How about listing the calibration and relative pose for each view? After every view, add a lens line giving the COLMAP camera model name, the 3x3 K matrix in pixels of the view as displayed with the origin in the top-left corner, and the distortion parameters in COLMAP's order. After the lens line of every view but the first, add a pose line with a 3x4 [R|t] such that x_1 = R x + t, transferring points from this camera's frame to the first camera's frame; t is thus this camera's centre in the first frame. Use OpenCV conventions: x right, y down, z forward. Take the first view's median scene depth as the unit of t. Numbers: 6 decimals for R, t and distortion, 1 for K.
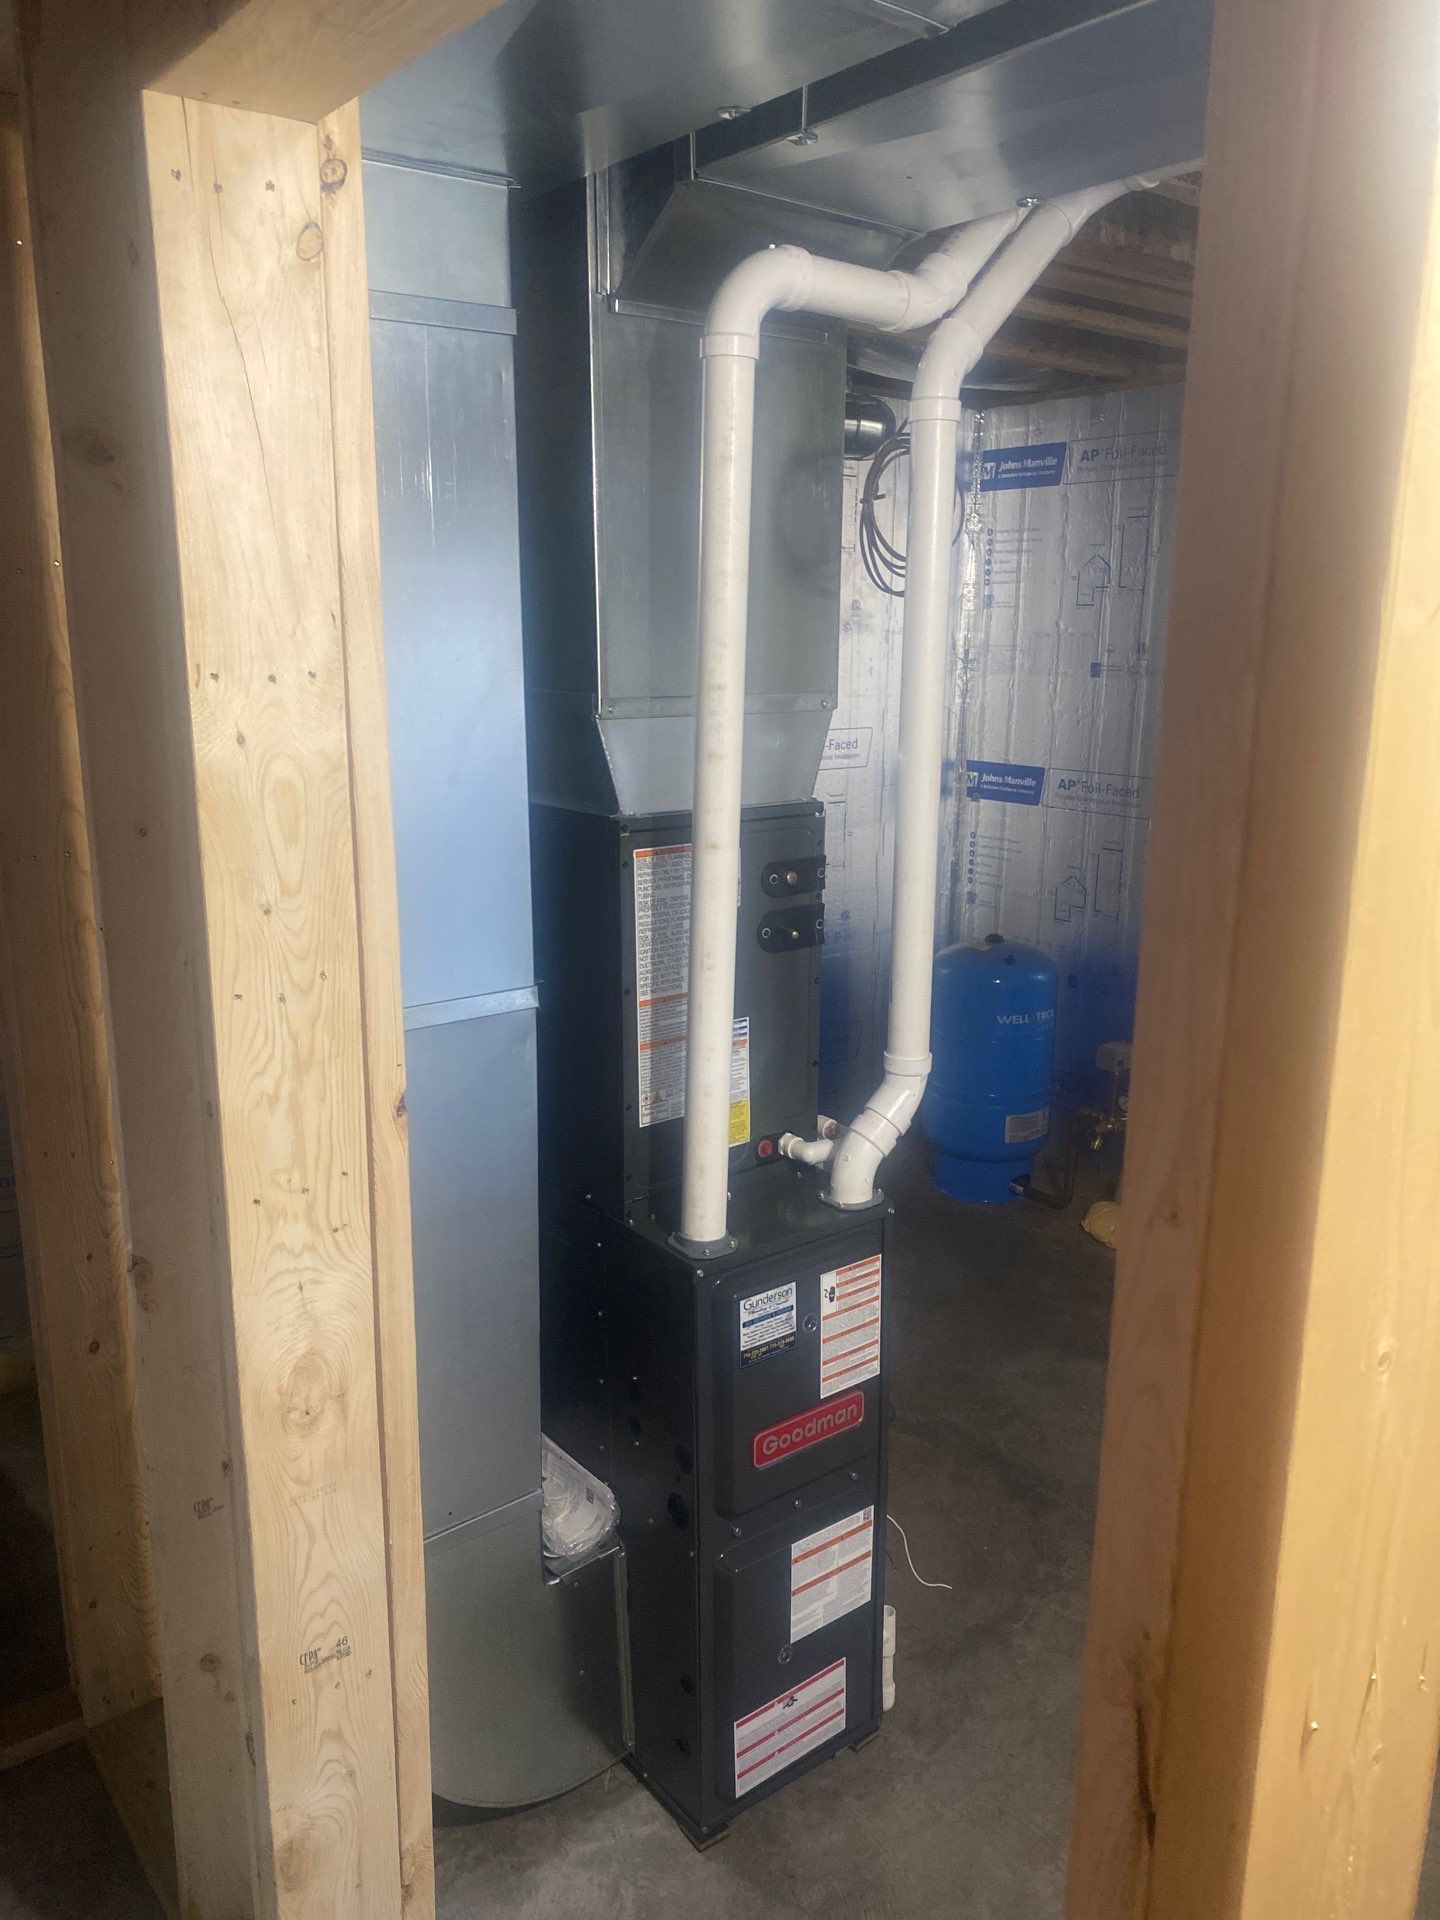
lens RADIAL K [[1433.2, 0, 720.0], [0, 1433.2, 960.0], [0, 0, 1]] dist [0.075141, -0.107001]
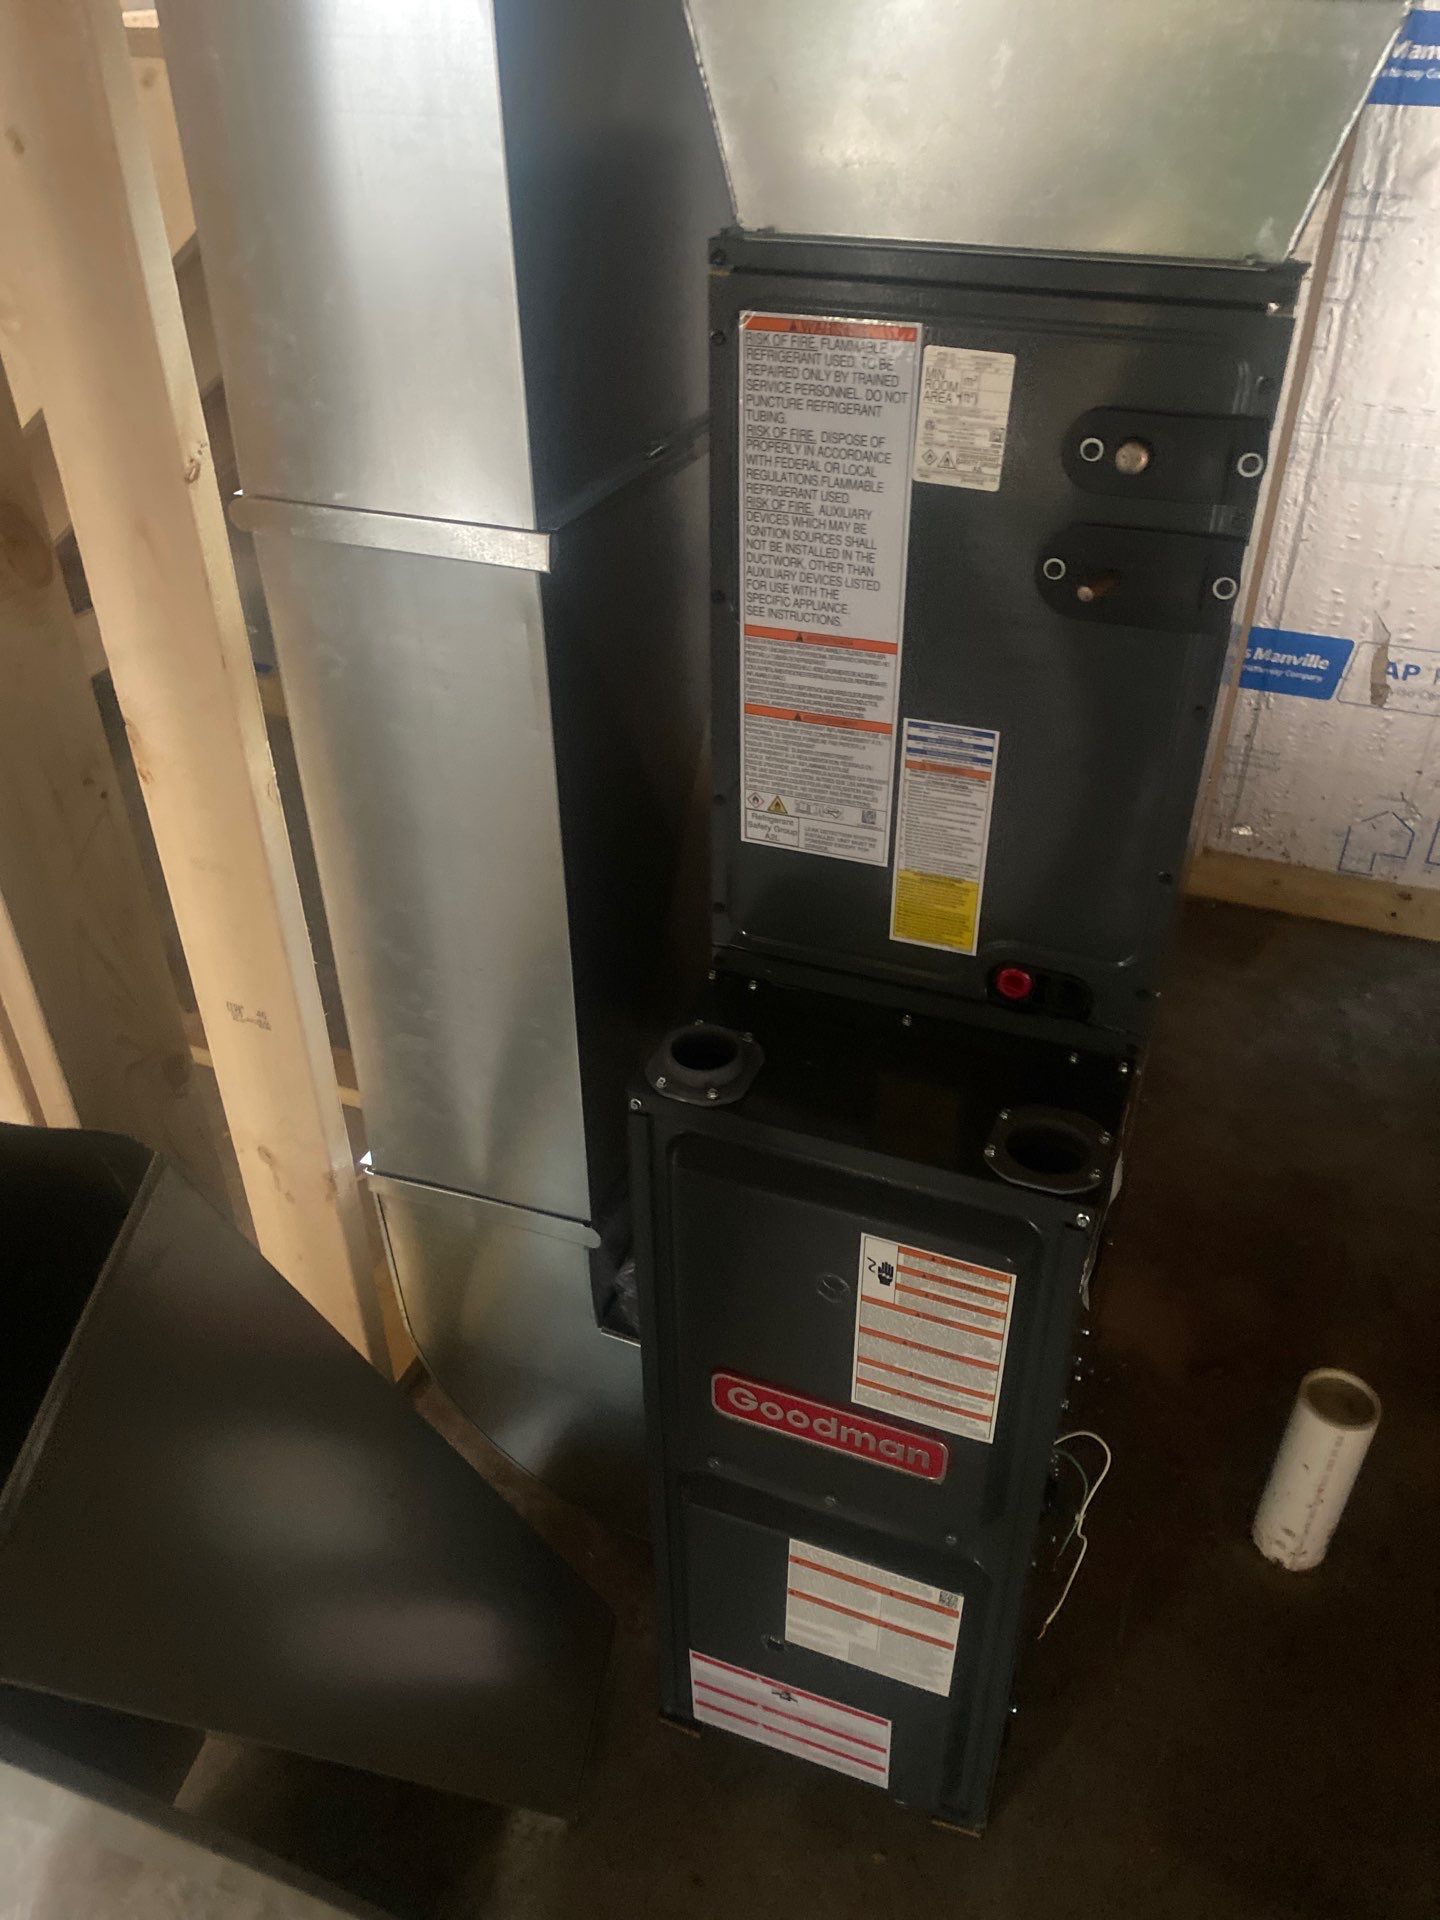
lens RADIAL K [[1469.4, 0, 741.3], [0, 1469.4, 969.0], [0, 0, 1]] dist [0.138942, -0.268258]
pose [[0.529647, 0.486180, -0.695056, 0.376247], [-0.189336, 0.866520, 0.461838, -0.110425], [0.826817, -0.113012, 0.551001, 0.662266]]
